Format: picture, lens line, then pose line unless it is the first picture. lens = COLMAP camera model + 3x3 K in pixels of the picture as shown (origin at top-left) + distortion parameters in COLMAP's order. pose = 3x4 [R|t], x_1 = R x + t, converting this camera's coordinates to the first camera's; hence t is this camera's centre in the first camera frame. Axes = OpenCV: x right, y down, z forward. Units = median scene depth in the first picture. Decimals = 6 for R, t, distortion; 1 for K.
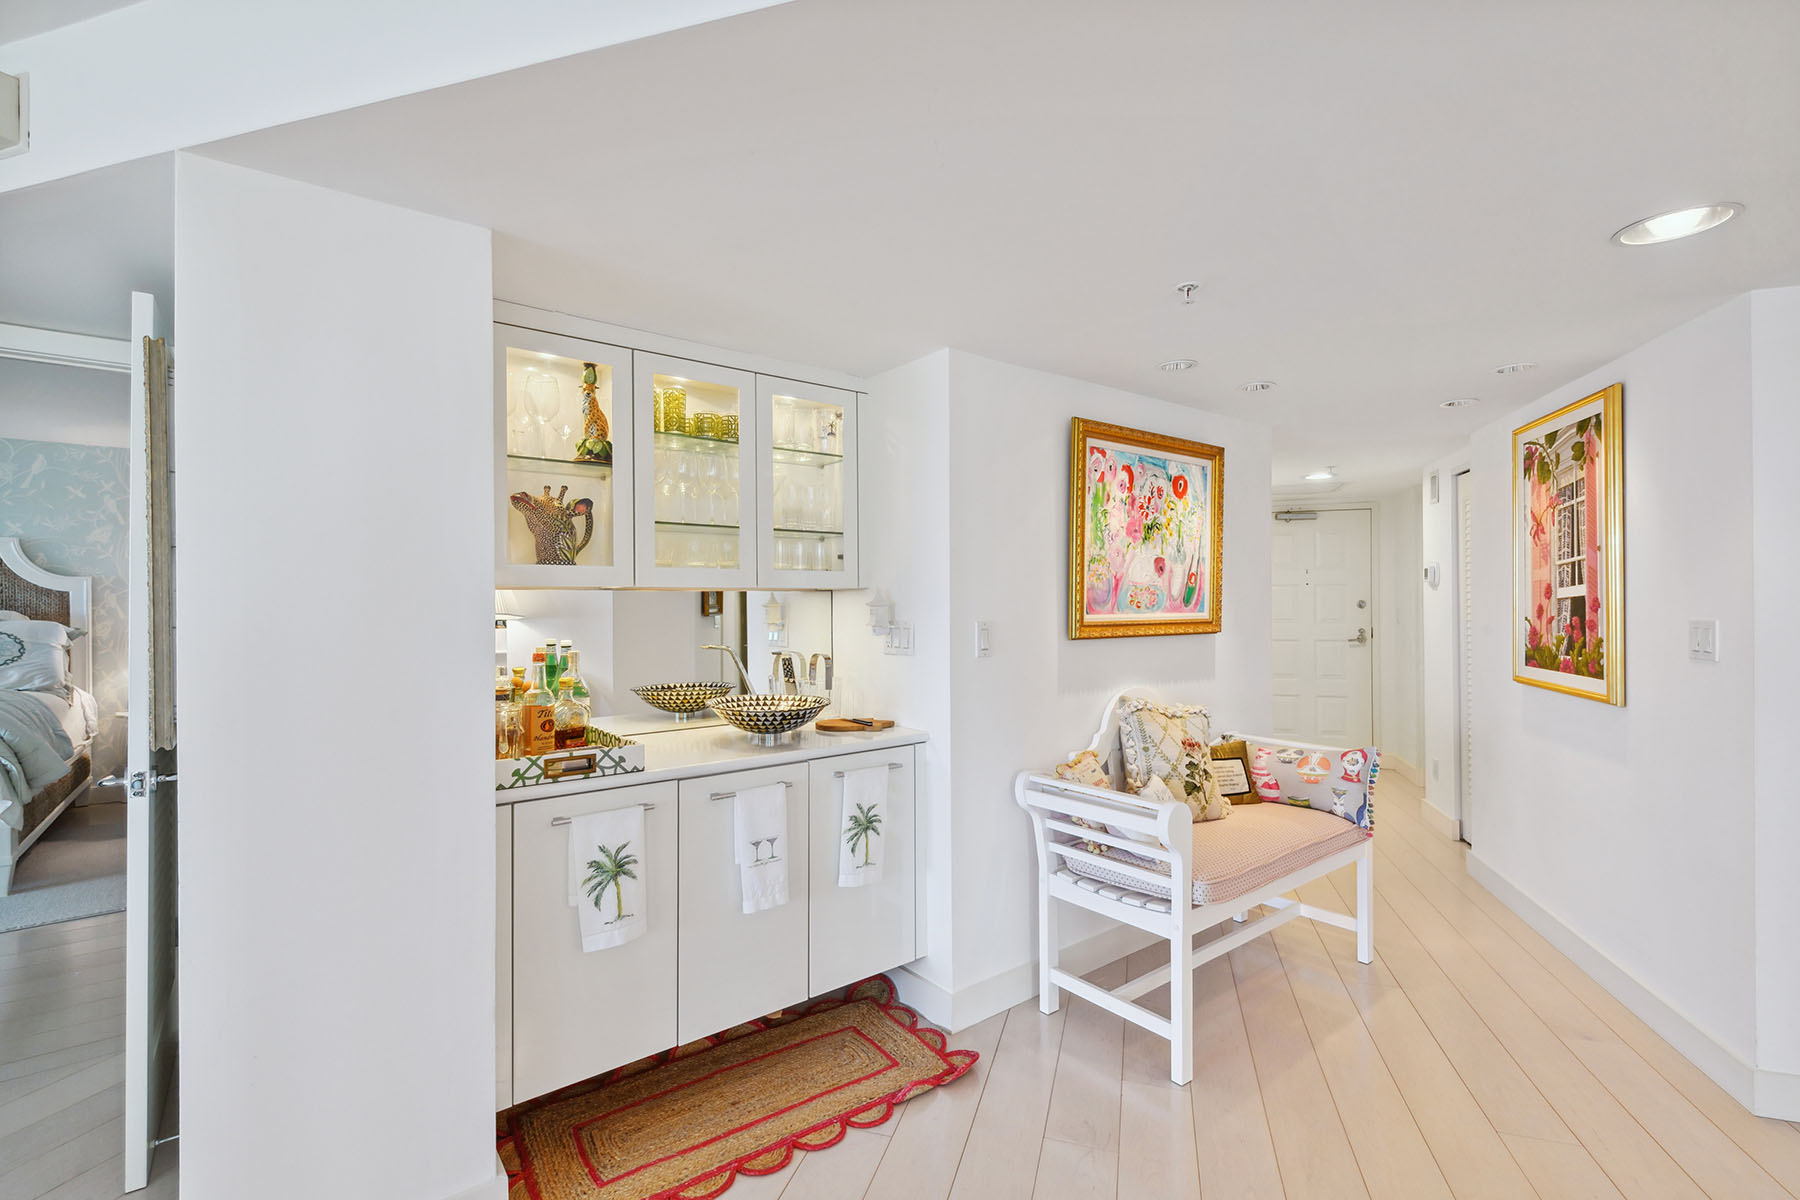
lens RADIAL K [[850.6, 0, 900.0], [0, 850.6, 600.0], [0, 0, 1]] dist [-0.000576, -0.000181]
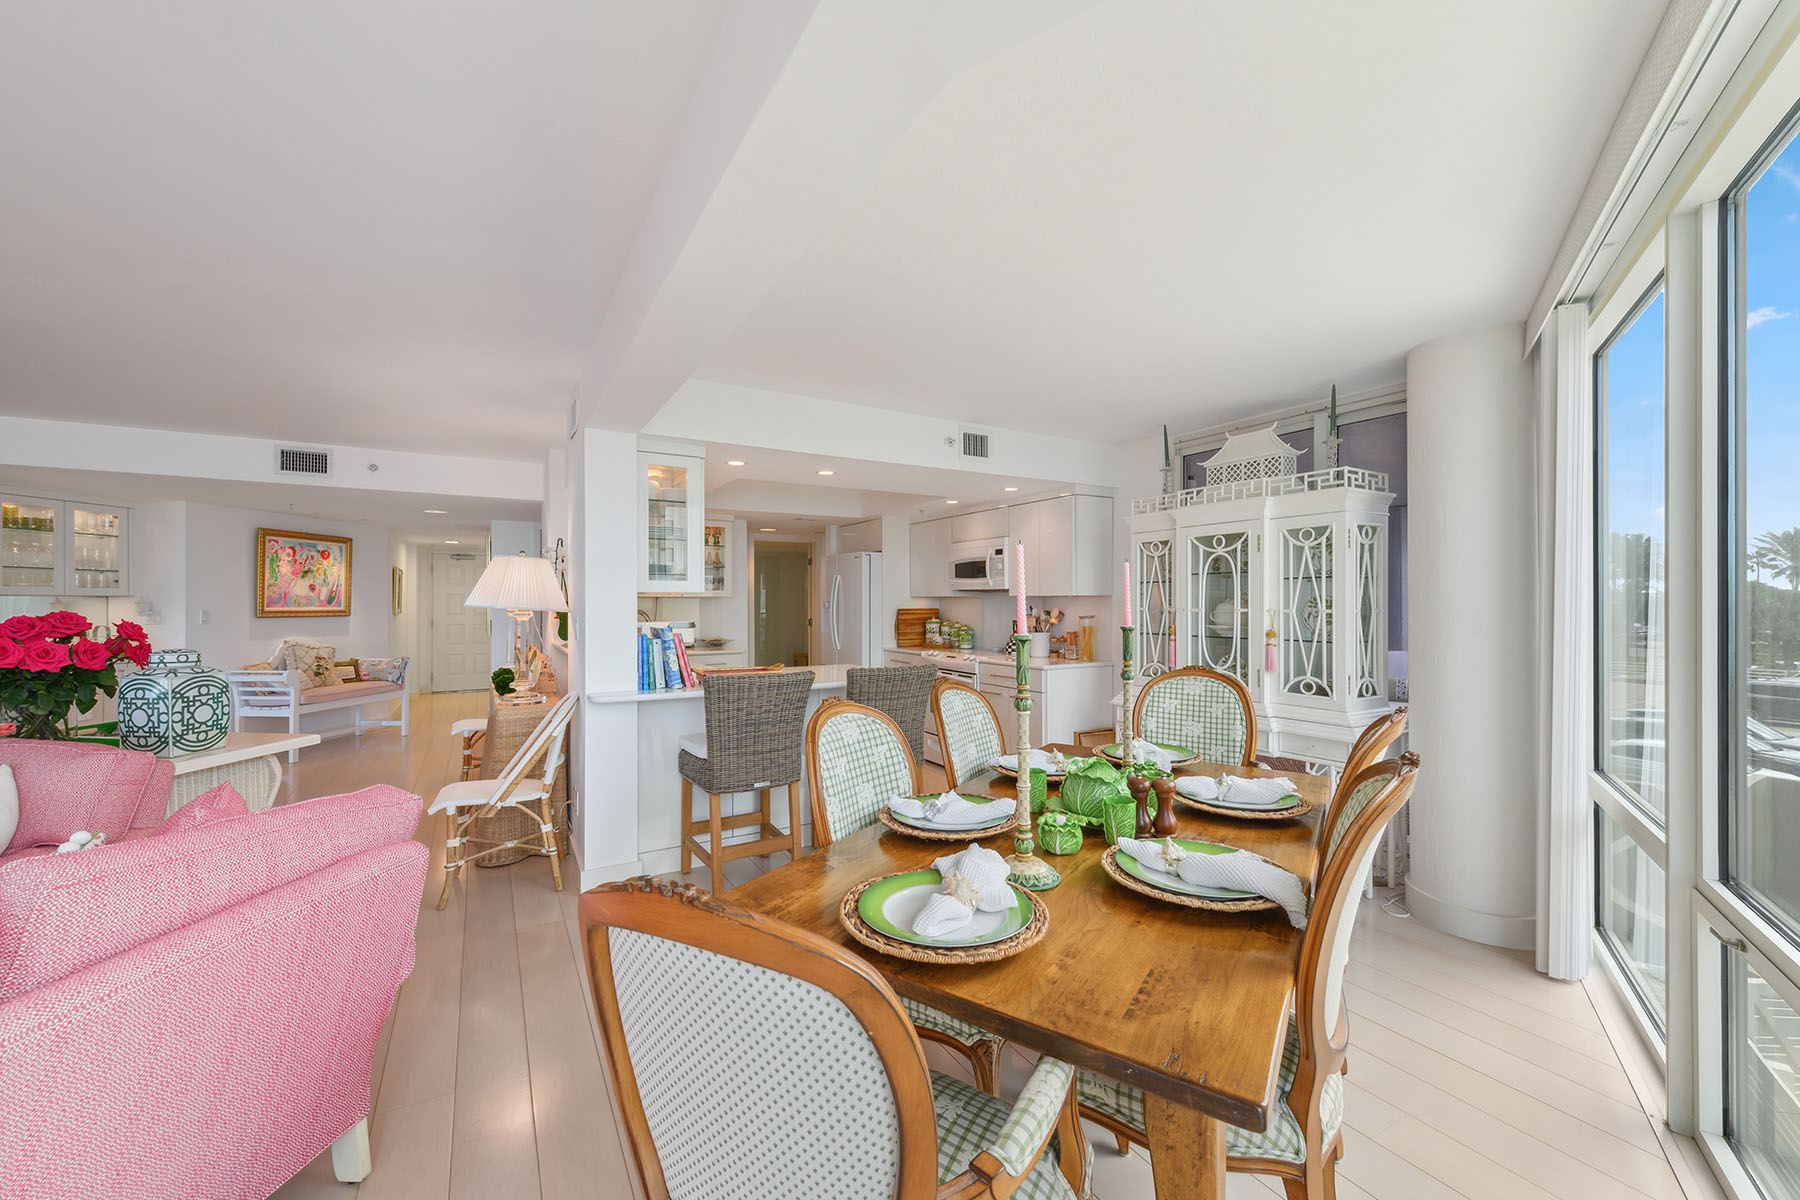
lens RADIAL K [[705.3, 0, 900.0], [0, 705.3, 600.0], [0, 0, 1]] dist [-0.001360, -0.000025]
pose [[0.685584, 0.004630, 0.727979, -0.006234], [0.001869, 0.999965, -0.008120, 0.014018], [-0.727991, 0.006927, 0.685552, -1.600061]]
